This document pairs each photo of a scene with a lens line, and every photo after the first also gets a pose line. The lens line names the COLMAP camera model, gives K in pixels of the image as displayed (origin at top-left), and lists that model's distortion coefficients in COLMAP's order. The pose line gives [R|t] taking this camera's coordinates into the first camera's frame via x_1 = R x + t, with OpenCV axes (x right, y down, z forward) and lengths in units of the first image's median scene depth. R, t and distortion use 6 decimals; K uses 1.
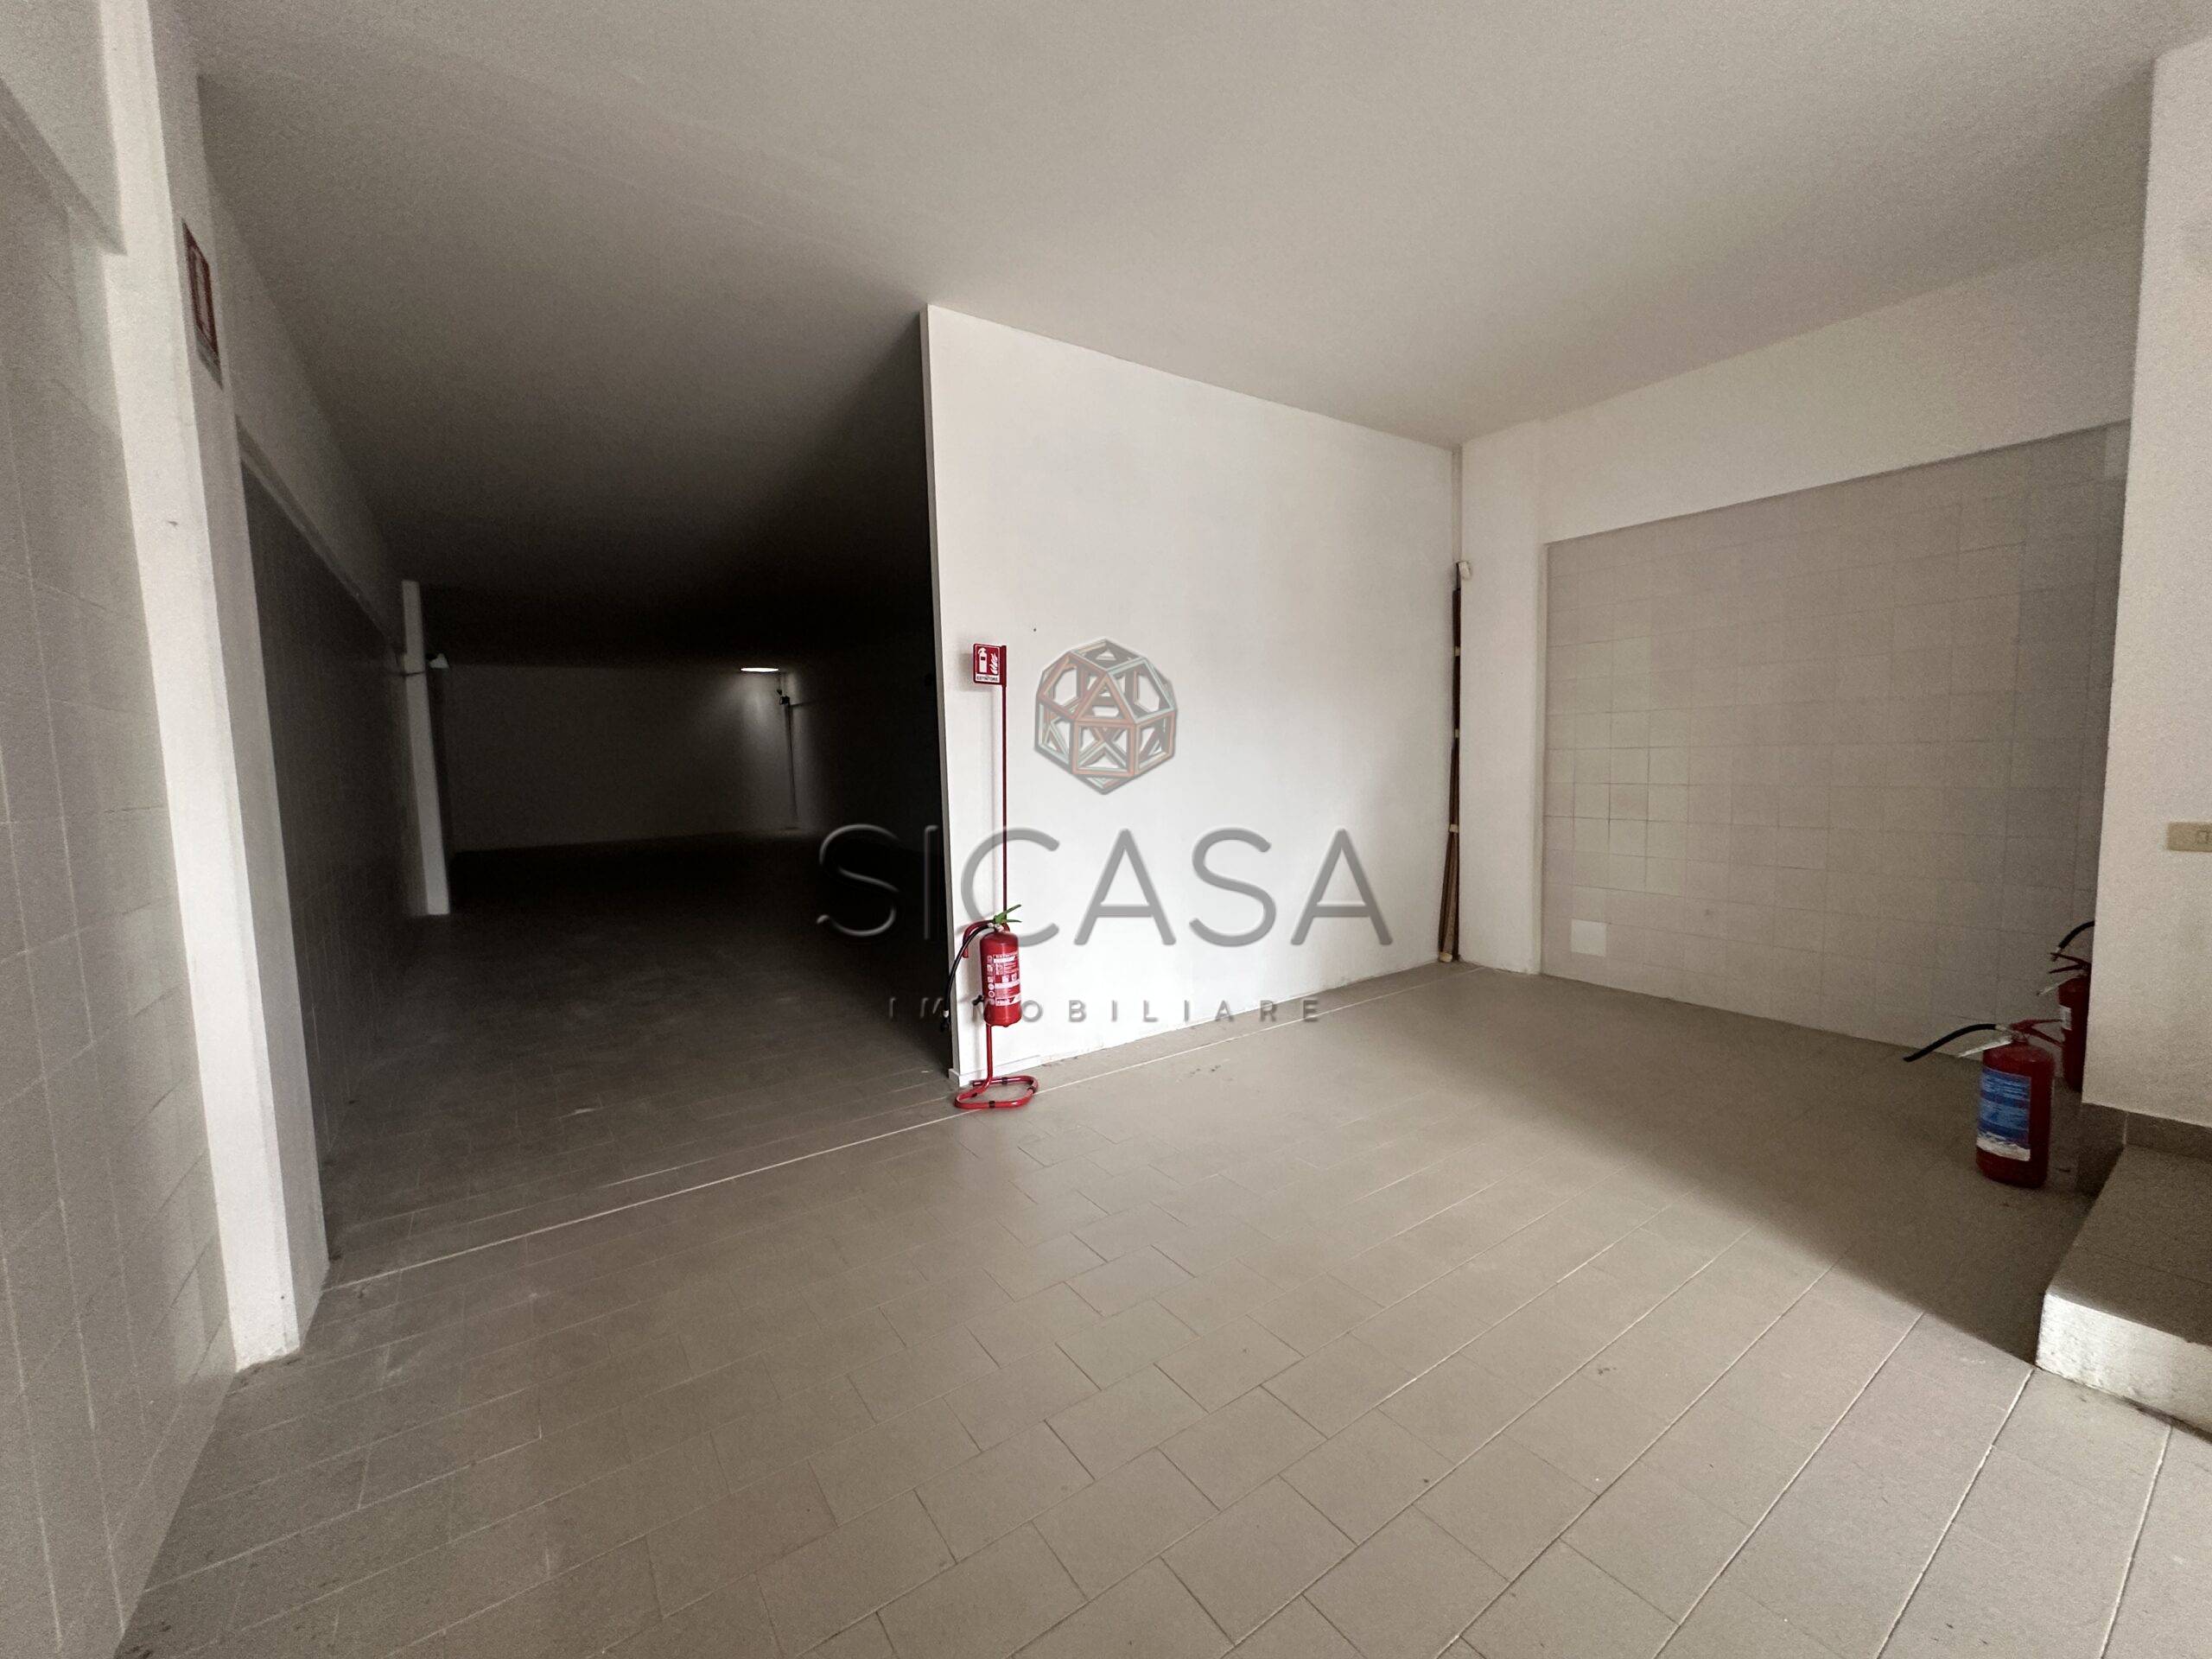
lens RADIAL K [[883.3, 0, 1092.2], [0, 883.3, 827.0], [0, 0, 1]] dist [-0.001171, -0.000192]
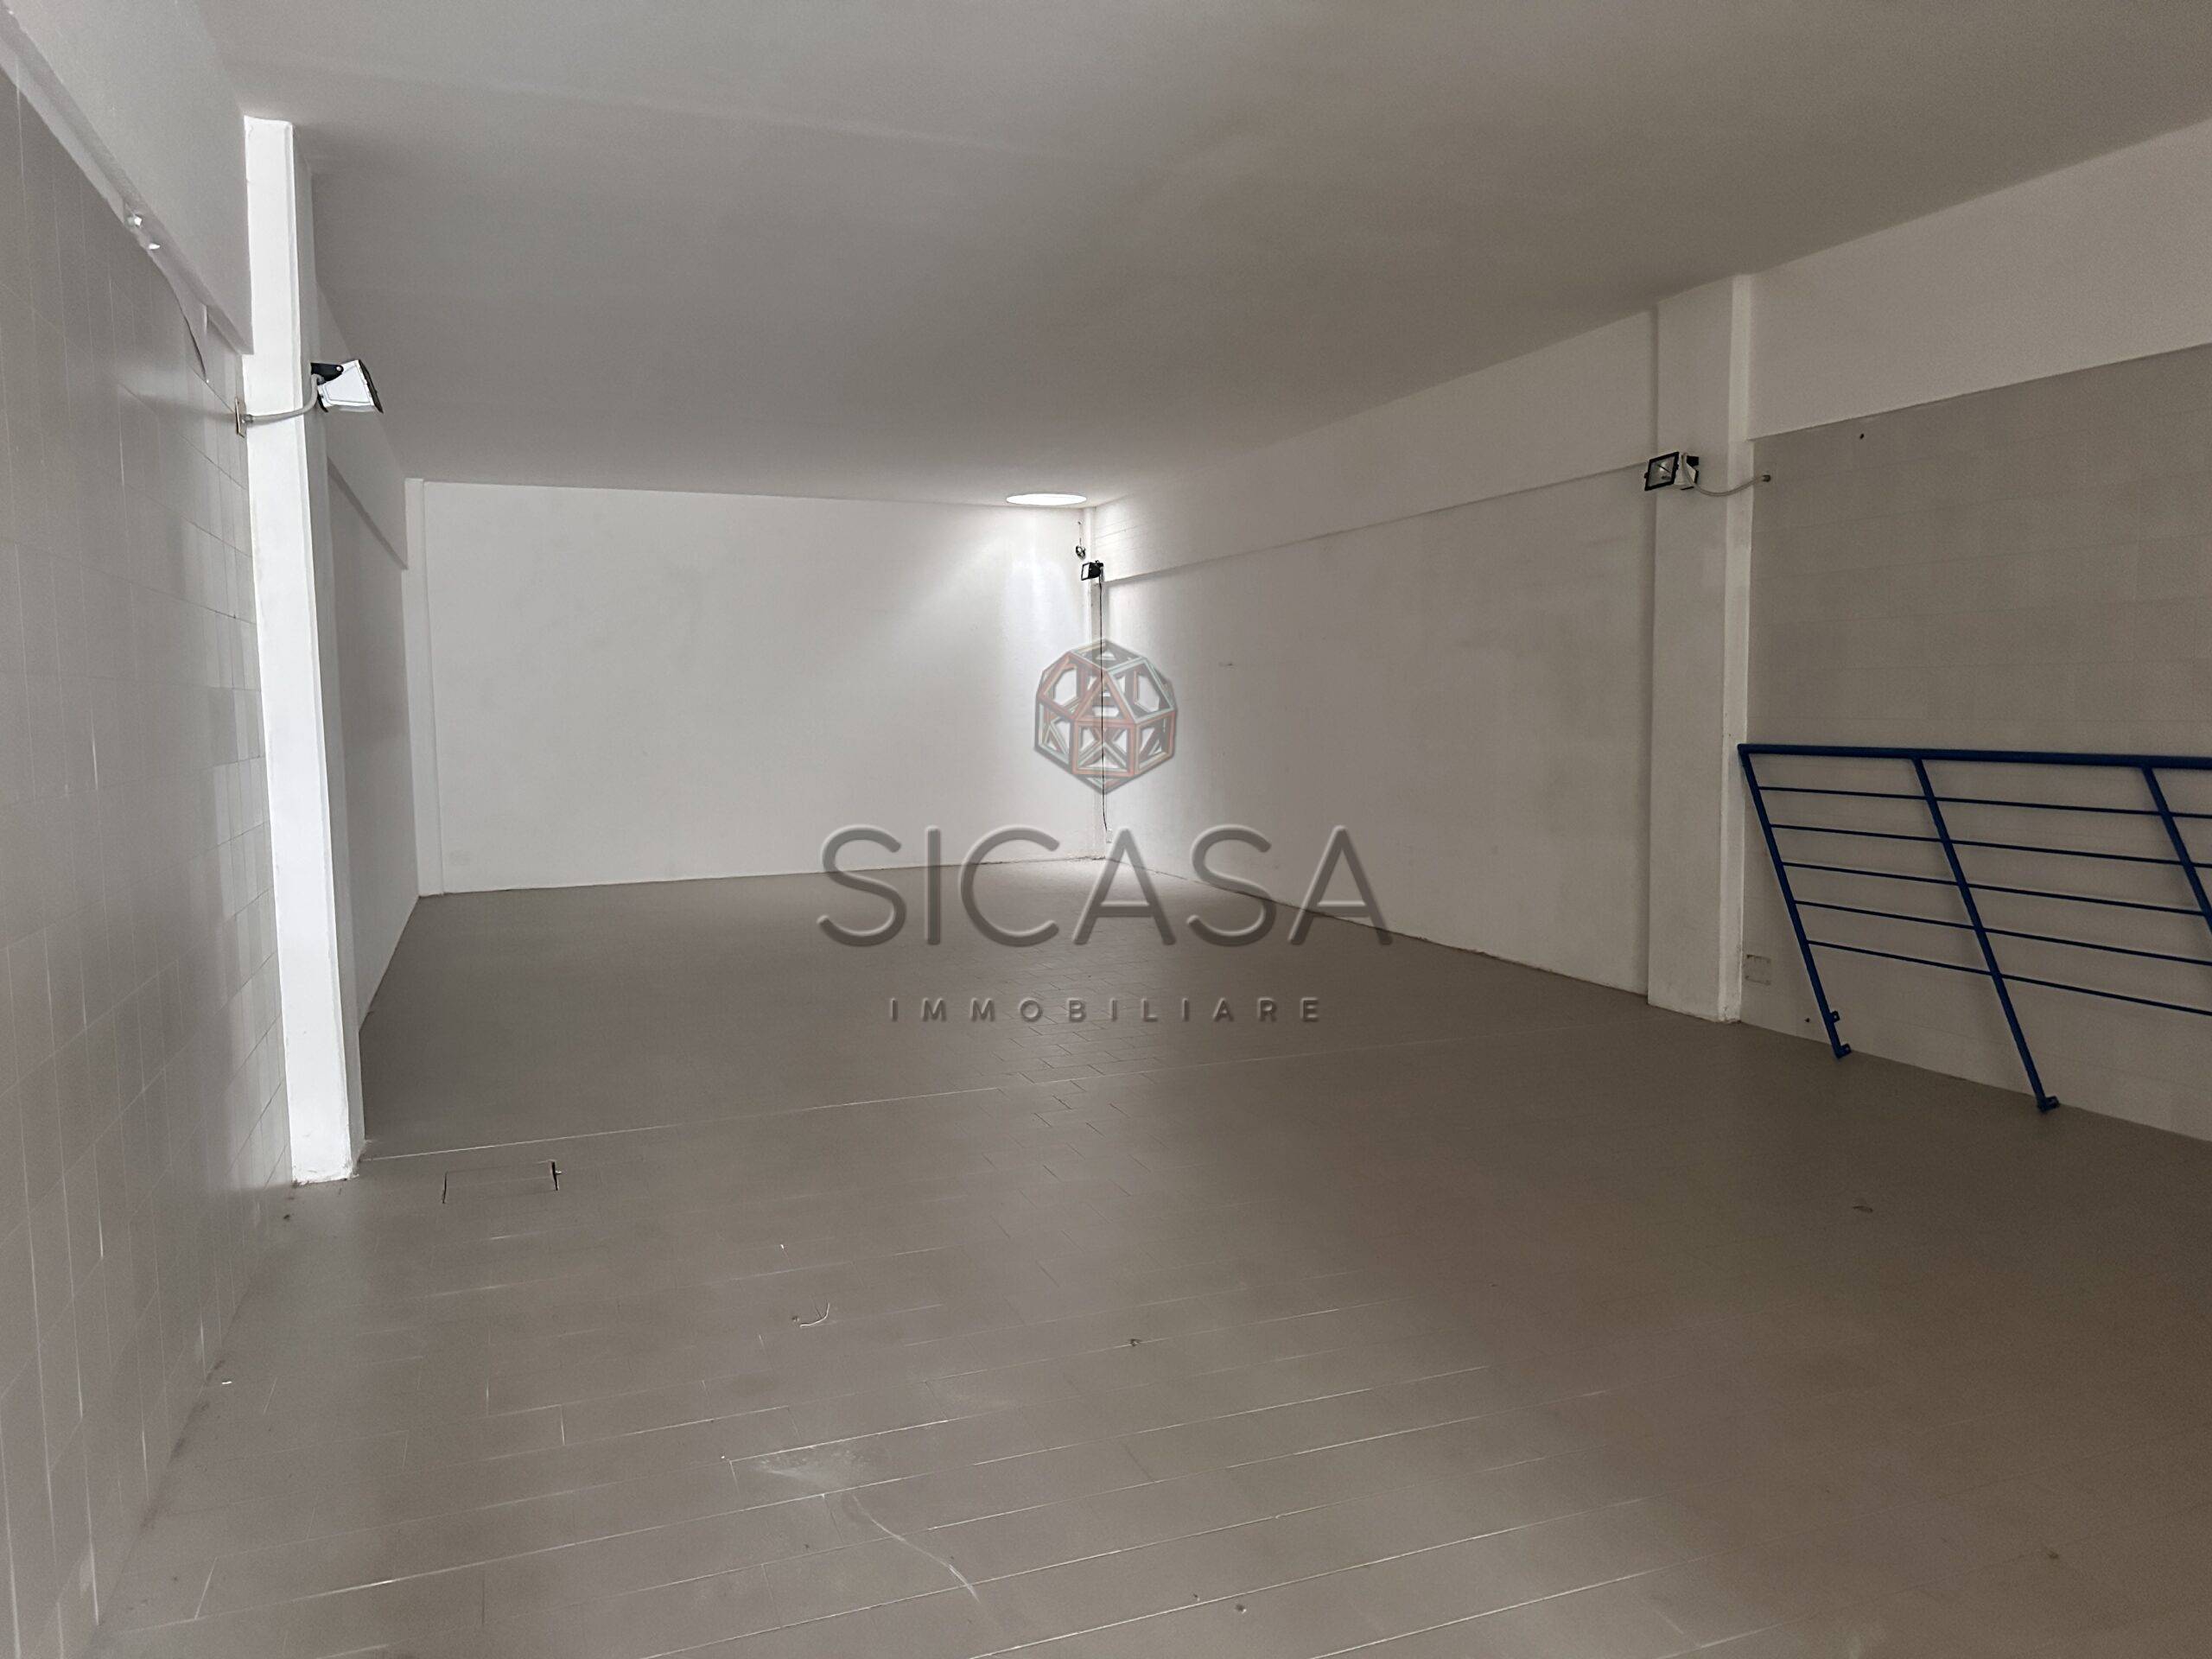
lens RADIAL K [[1584.0, 0, 1092.8], [0, 1584.0, 819.2], [0, 0, 1]] dist [0.101778, -0.110466]
pose [[0.977500, 0.033878, -0.208199, -0.475964], [-0.035440, 0.999365, -0.003776, -0.054942], [0.207939, 0.011070, 0.978079, 0.661991]]
